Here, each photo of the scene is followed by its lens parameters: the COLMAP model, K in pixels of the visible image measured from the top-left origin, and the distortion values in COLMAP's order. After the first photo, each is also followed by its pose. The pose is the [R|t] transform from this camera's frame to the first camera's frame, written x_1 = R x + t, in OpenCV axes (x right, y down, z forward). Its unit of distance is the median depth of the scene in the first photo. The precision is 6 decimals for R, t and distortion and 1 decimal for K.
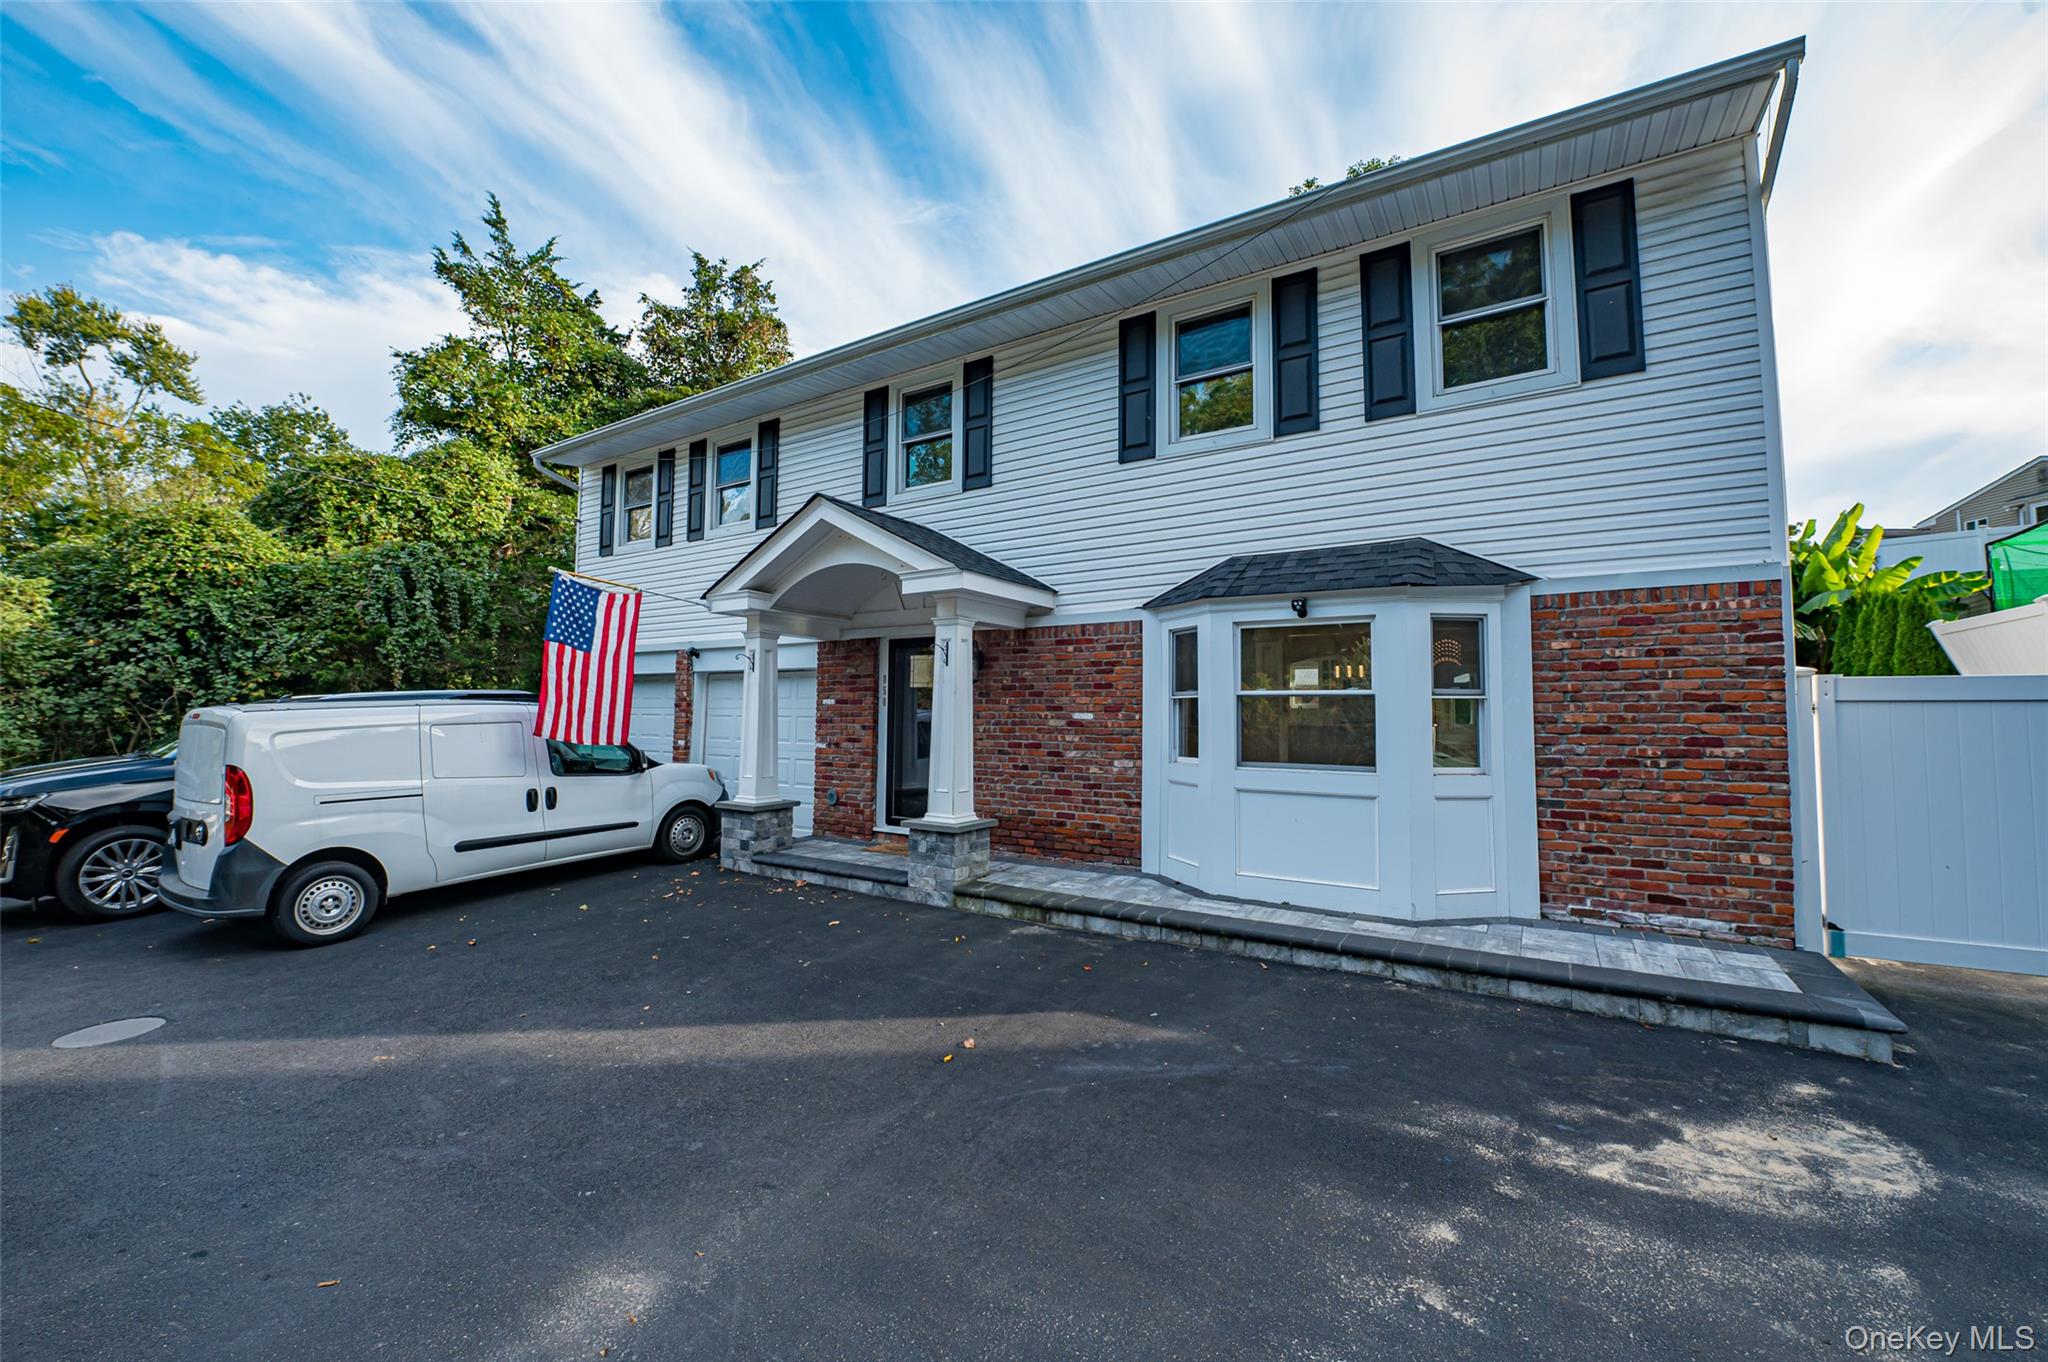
lens RADIAL K [[822.2, 0, 1026.5], [0, 822.2, 680.9], [0, 0, 1]] dist [-0.017692, -0.001685]
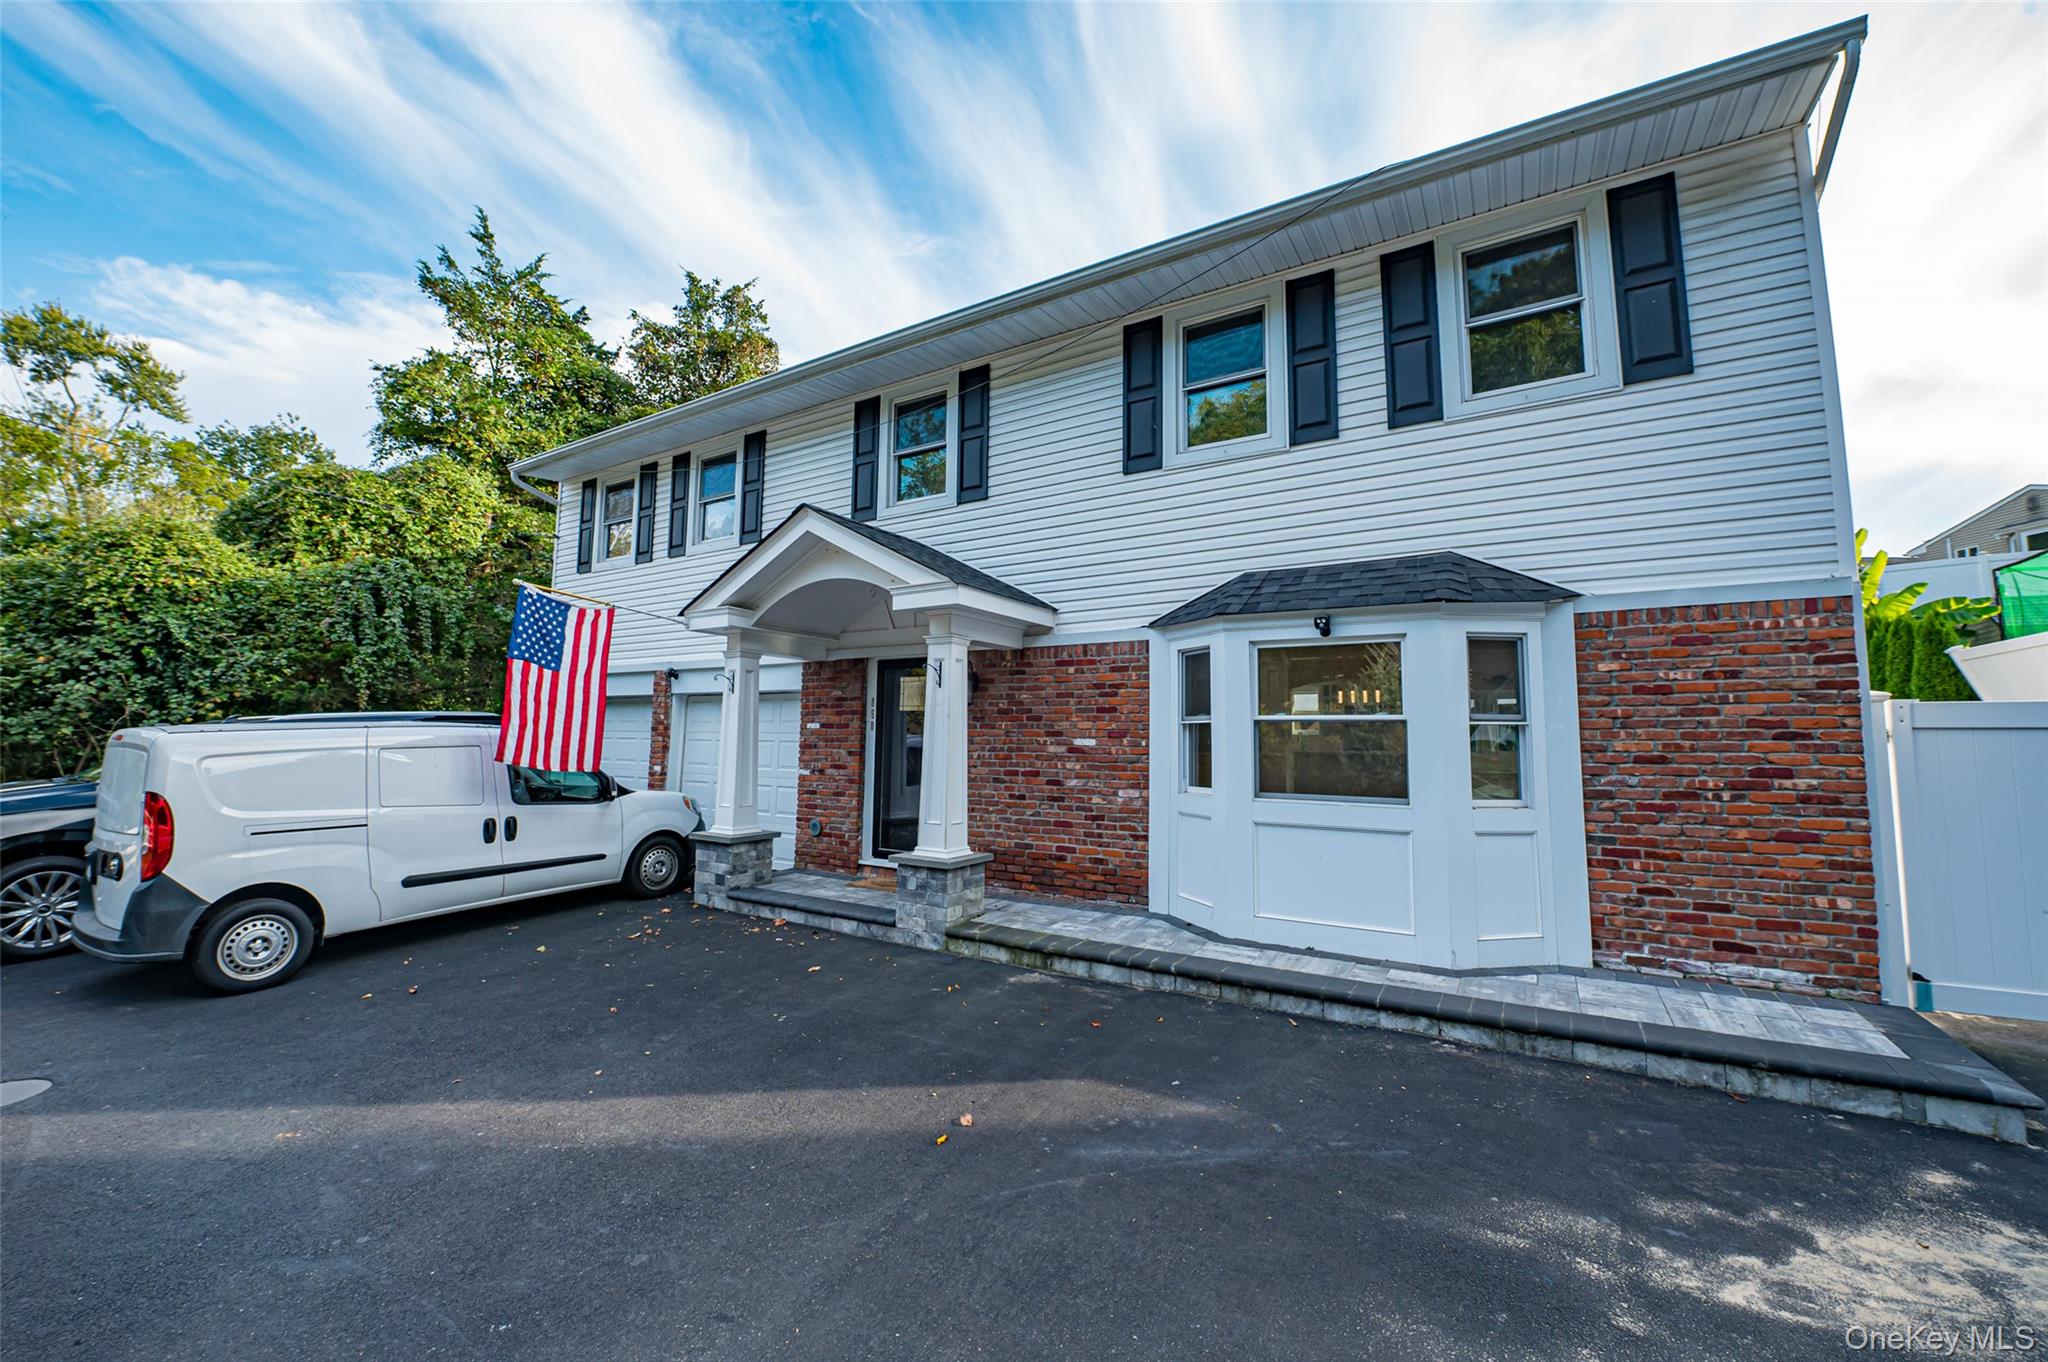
lens RADIAL K [[822.2, 0, 1023.7], [0, 822.2, 674.5], [0, 0, 1]] dist [-0.017692, -0.001685]
pose [[0.999937, 0.004724, 0.010173, -0.011308], [-0.004328, 0.999242, -0.038682, 0.002525], [-0.010348, 0.038635, 0.999200, 0.067252]]
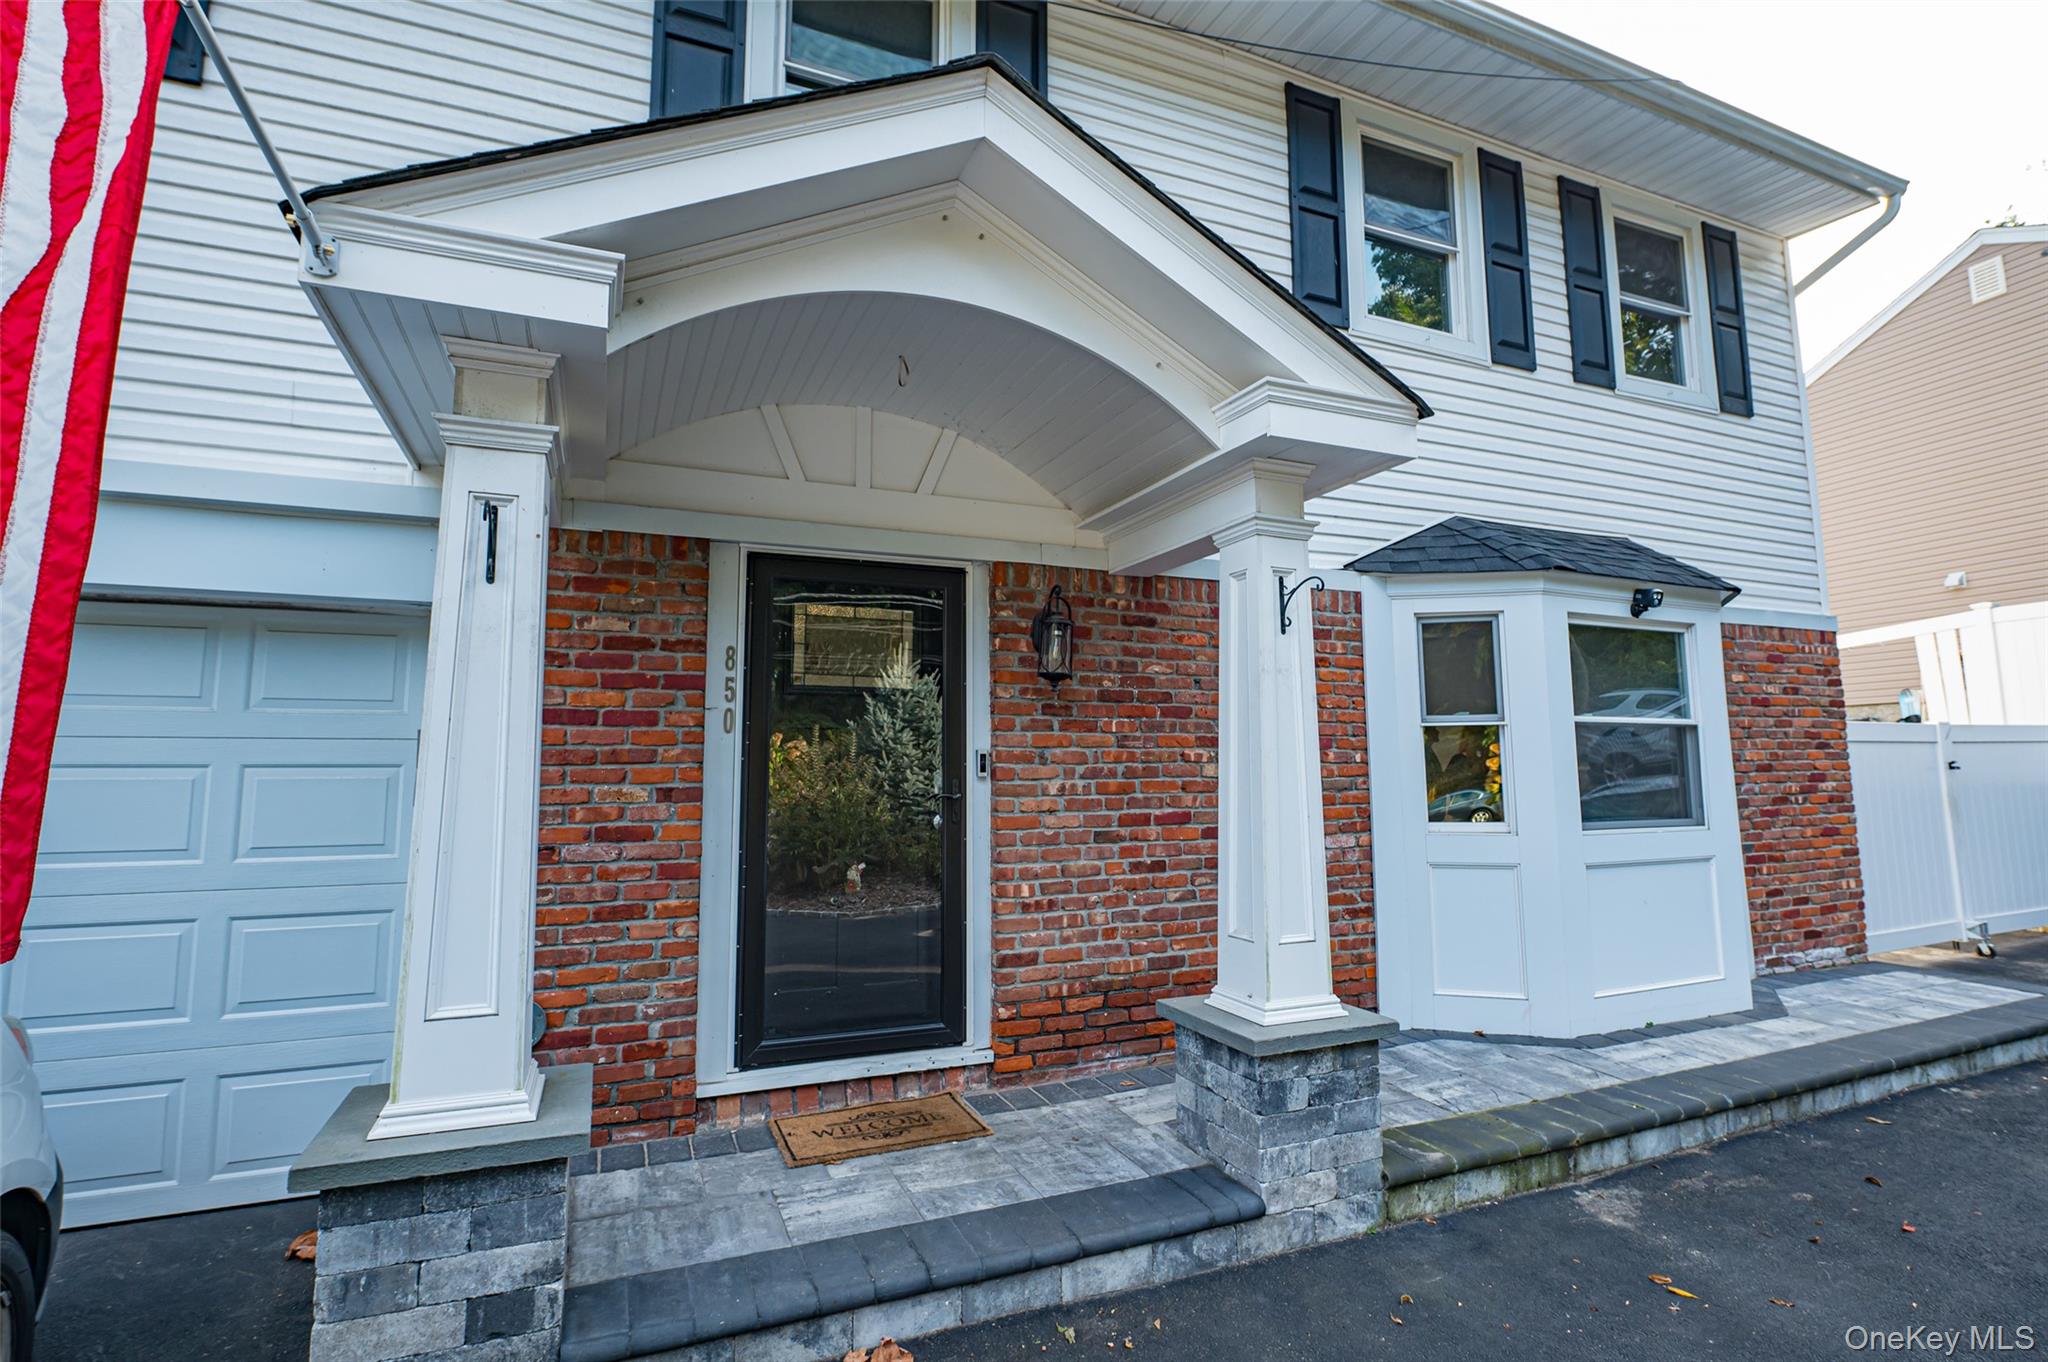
lens RADIAL K [[978.8, 0, 981.5], [0, 978.8, 674.0], [0, 0, 1]] dist [-0.014471, 0.002086]
pose [[0.560395, 0.074679, 0.824852, -0.581931], [-0.023864, 0.996969, -0.074049, 0.042614], [-0.827882, 0.021812, 0.560478, 0.838433]]
